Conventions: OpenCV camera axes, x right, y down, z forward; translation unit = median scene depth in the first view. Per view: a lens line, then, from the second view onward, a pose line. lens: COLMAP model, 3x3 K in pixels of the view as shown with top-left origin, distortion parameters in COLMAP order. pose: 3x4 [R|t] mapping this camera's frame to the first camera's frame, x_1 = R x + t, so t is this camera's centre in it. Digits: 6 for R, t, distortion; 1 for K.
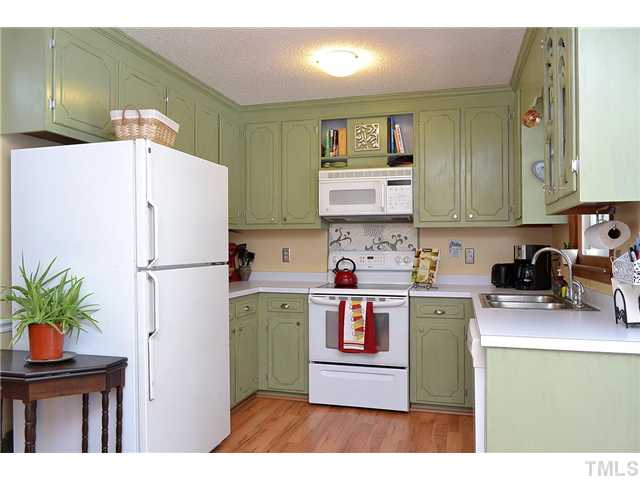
lens RADIAL K [[505.7, 0, 318.0], [0, 505.7, 239.0], [0, 0, 1]] dist [-0.004185, 0.010128]
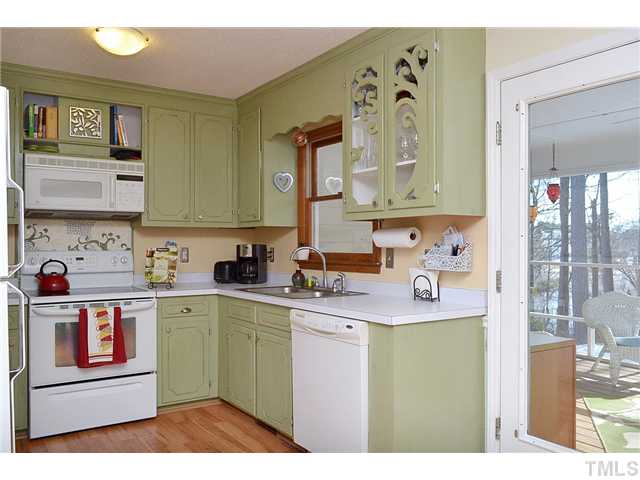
lens RADIAL K [[505.7, 0, 317.6], [0, 505.7, 237.5], [0, 0, 1]] dist [-0.004185, 0.010128]
pose [[0.675277, 0.009053, 0.737509, -0.295965], [-0.008872, 0.999952, -0.004151, -0.000127], [-0.737511, -0.003740, 0.675325, 0.108316]]
